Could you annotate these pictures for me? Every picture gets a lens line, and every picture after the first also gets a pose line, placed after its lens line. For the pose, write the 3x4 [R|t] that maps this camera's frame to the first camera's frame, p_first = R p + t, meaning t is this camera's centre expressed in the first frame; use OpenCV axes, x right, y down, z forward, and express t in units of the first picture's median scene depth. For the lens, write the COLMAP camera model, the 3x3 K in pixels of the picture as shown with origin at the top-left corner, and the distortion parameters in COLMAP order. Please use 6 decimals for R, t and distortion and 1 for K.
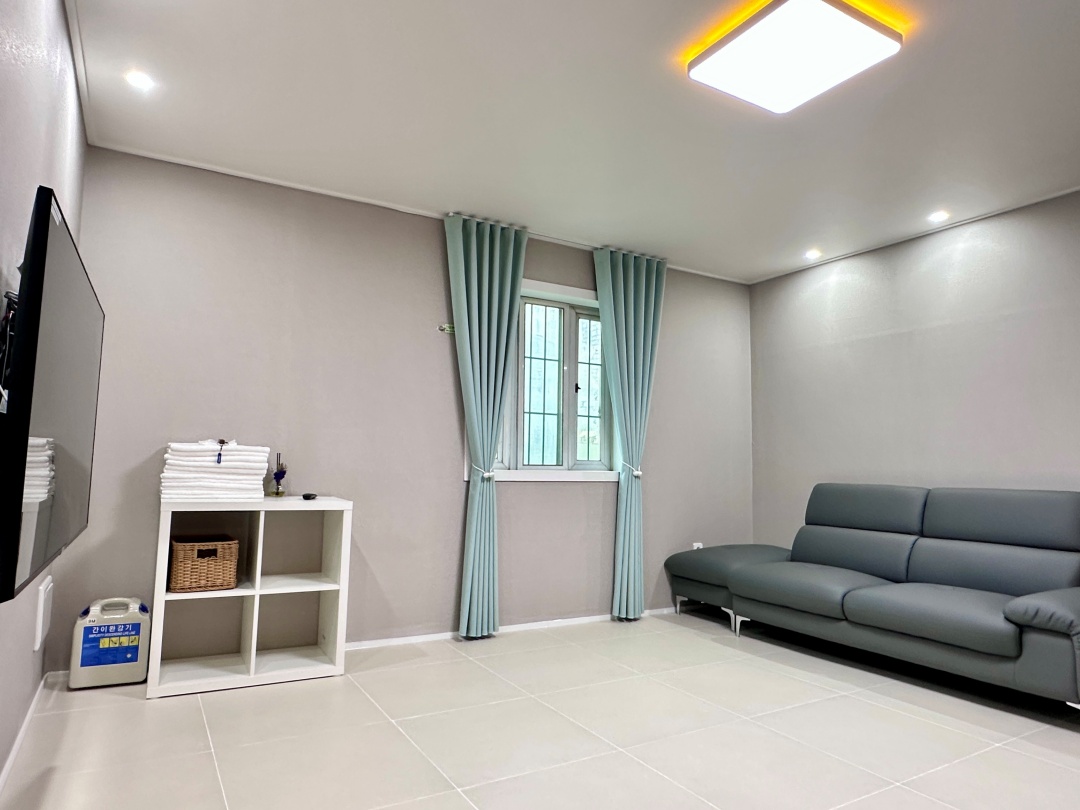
lens RADIAL K [[692.1, 0, 535.3], [0, 692.1, 402.9], [0, 0, 1]] dist [0.009516, -0.000687]
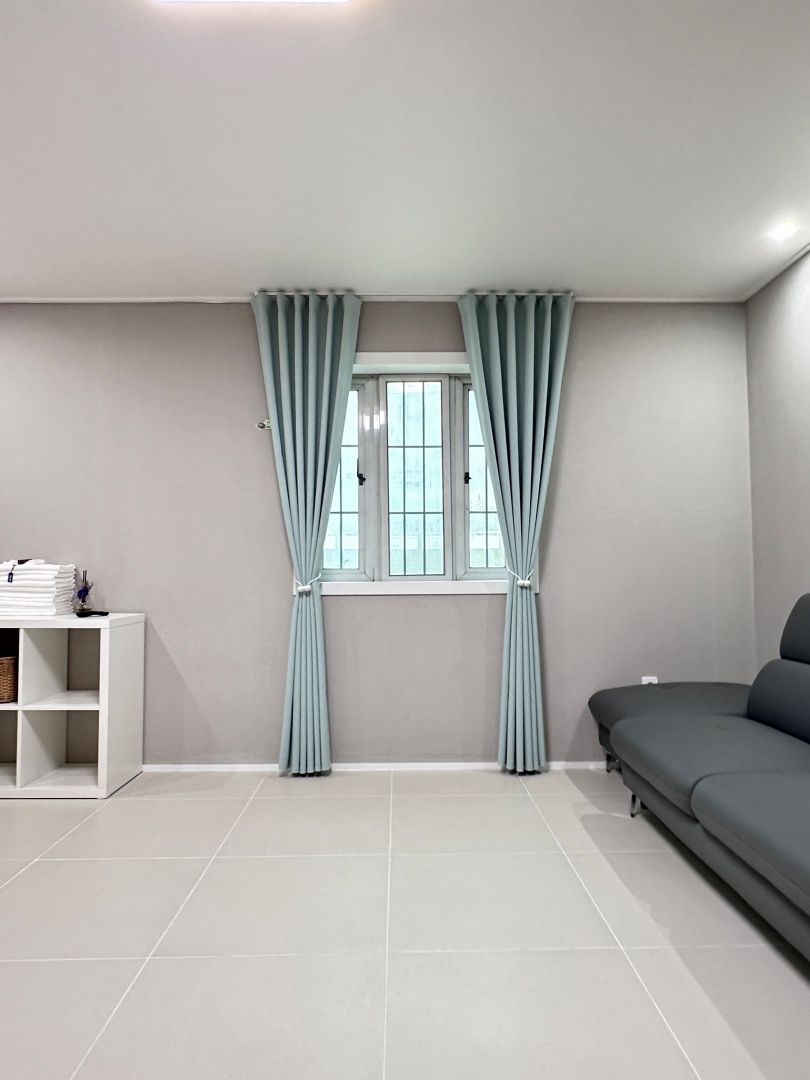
lens RADIAL K [[692.1, 0, 411.6], [0, 692.1, 539.4], [0, 0, 1]] dist [0.009516, -0.000687]
pose [[0.867288, -0.044736, -0.495793, 0.427354], [0.067453, 0.997329, 0.028003, 0.024755], [0.493216, -0.057730, 0.867989, 0.286174]]
